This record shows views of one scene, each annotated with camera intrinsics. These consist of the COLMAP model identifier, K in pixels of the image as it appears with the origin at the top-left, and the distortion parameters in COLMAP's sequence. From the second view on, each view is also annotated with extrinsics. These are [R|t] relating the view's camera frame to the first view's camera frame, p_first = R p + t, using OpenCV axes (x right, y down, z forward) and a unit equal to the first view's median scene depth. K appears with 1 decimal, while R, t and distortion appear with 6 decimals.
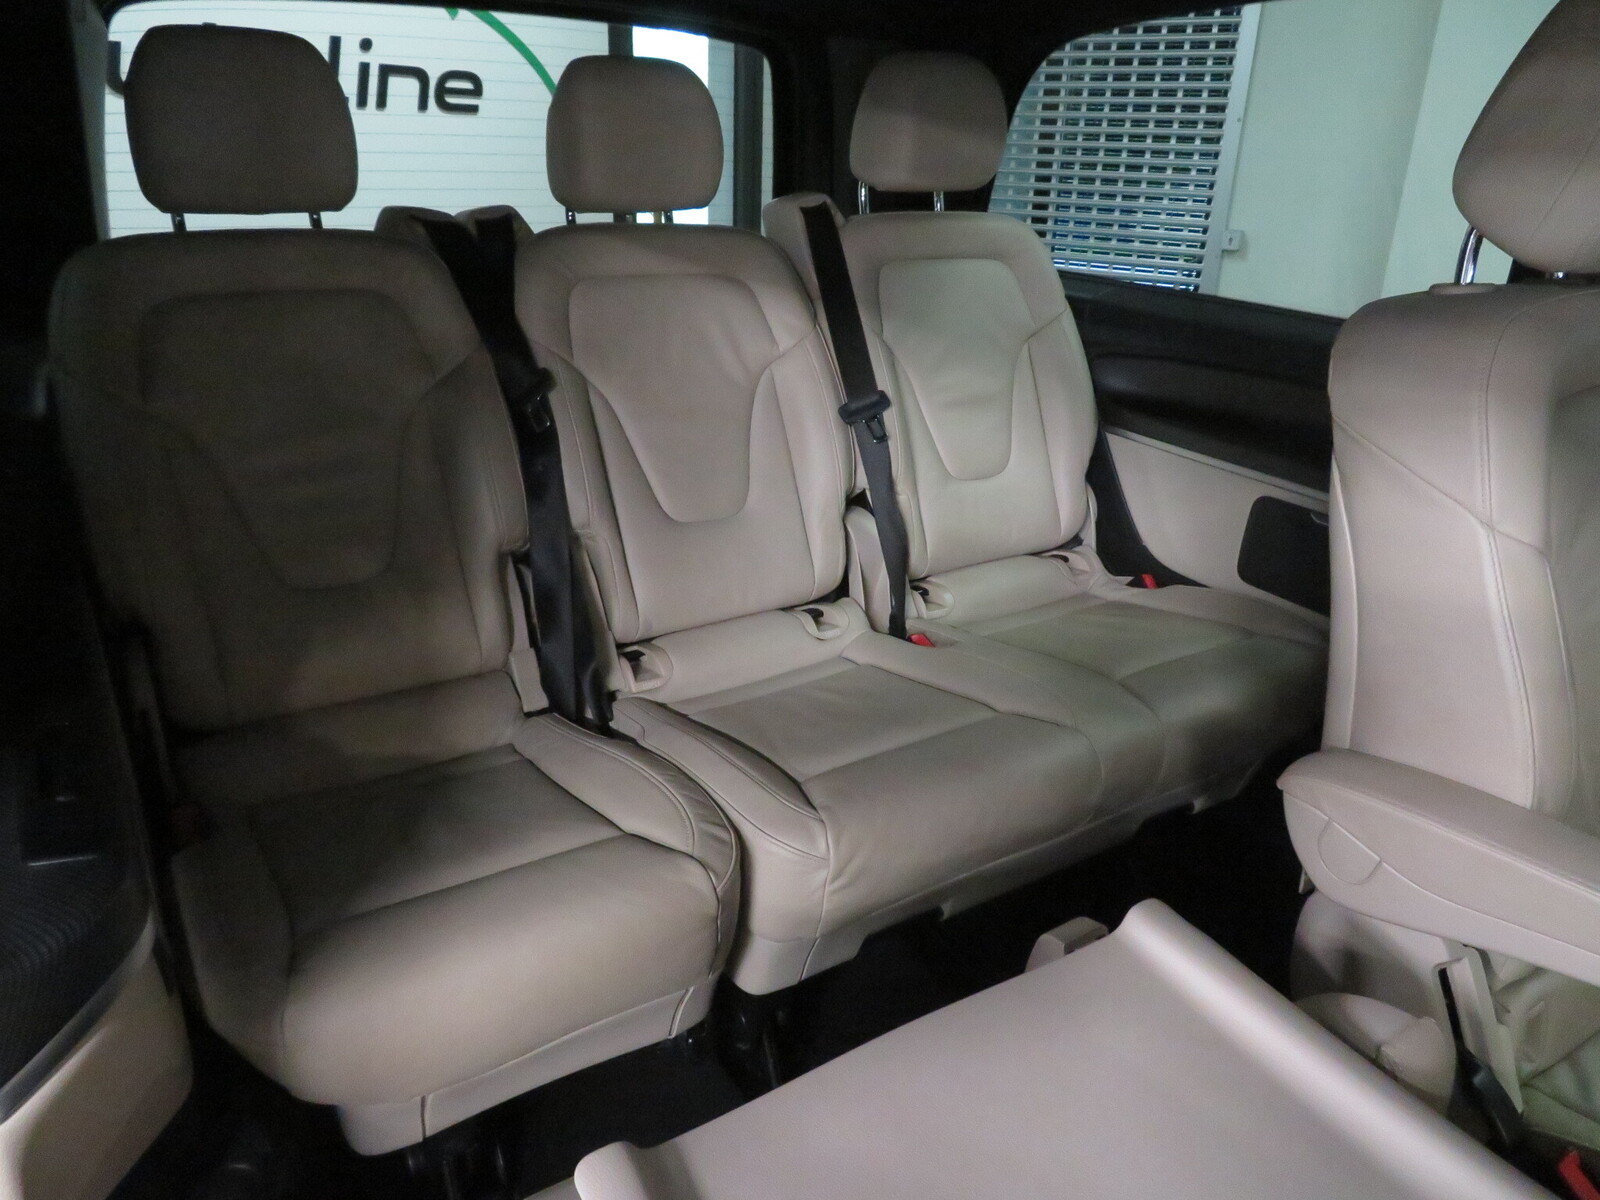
lens RADIAL K [[1221.6, 0, 800.0], [0, 1221.6, 600.0], [0, 0, 1]] dist [-0.031939, 0.000819]
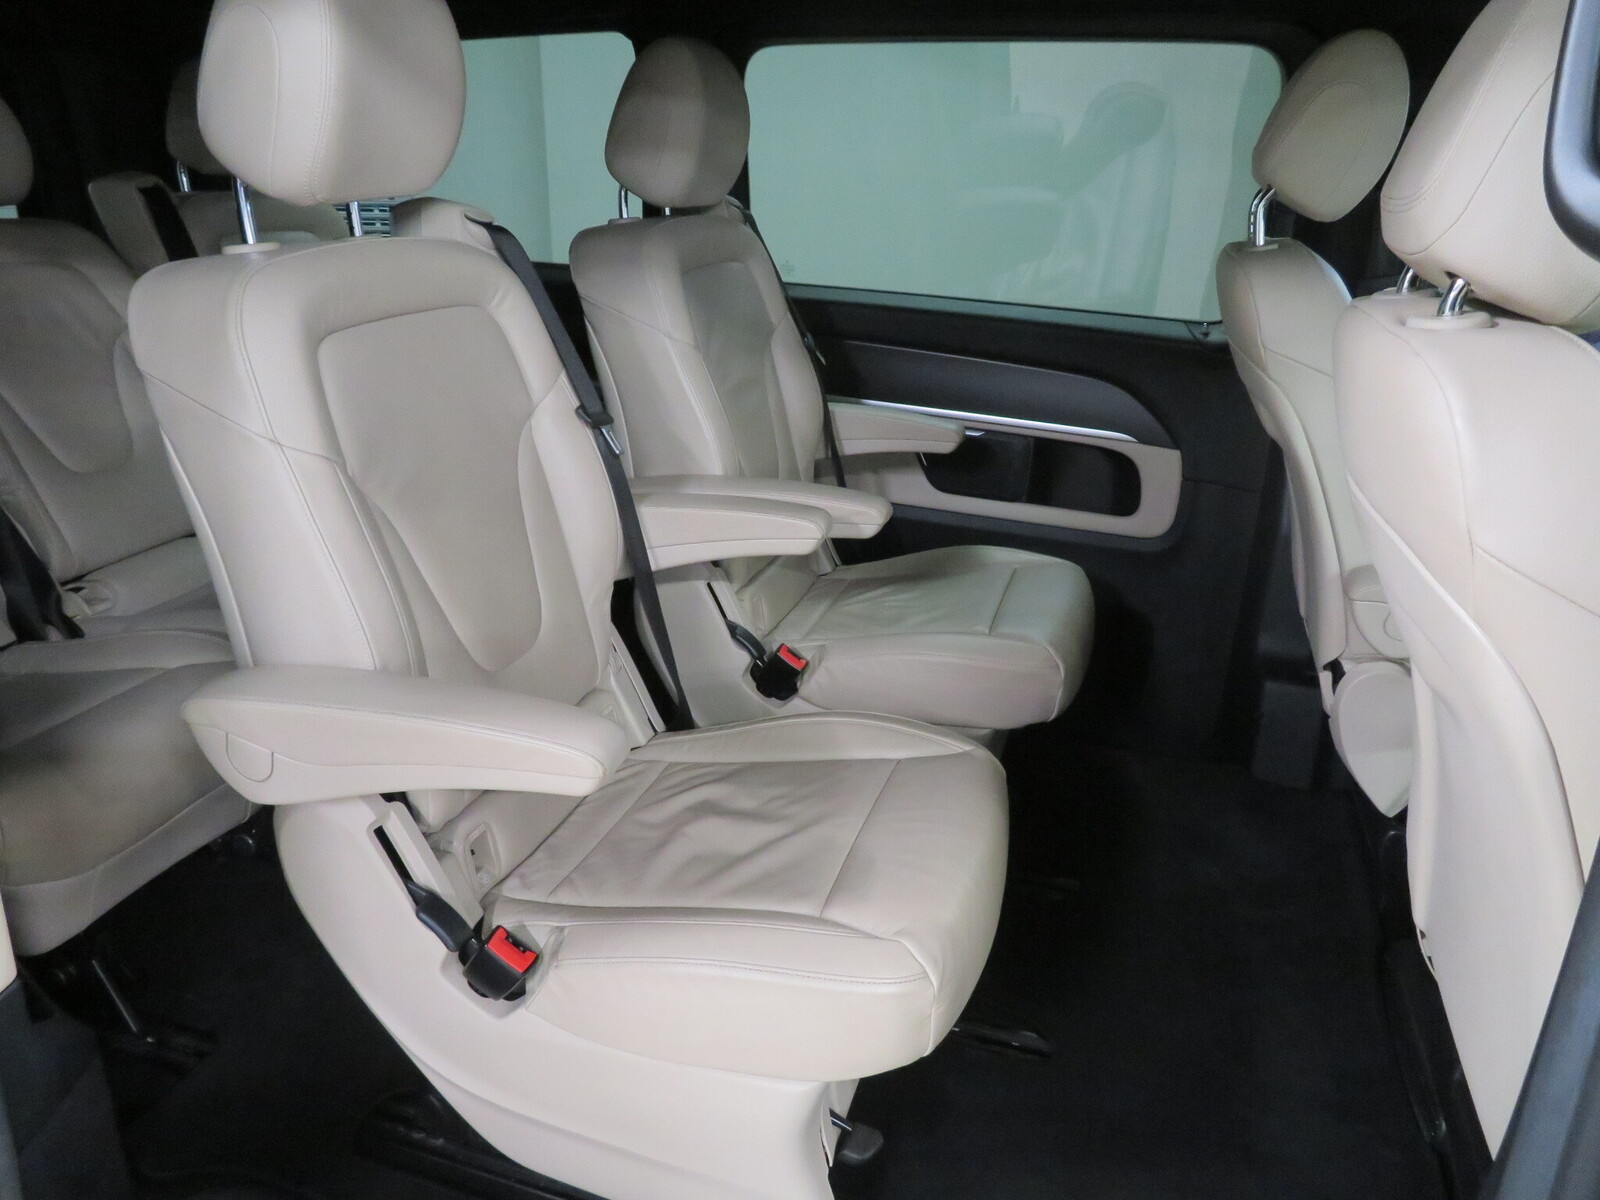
lens RADIAL K [[1221.6, 0, 800.0], [0, 1221.6, 600.0], [0, 0, 1]] dist [-0.031939, 0.000819]
pose [[0.793582, -0.245909, 0.556558, -0.366646], [0.229831, 0.968077, 0.100023, 0.156749], [-0.563388, 0.048538, 0.824765, -0.573740]]
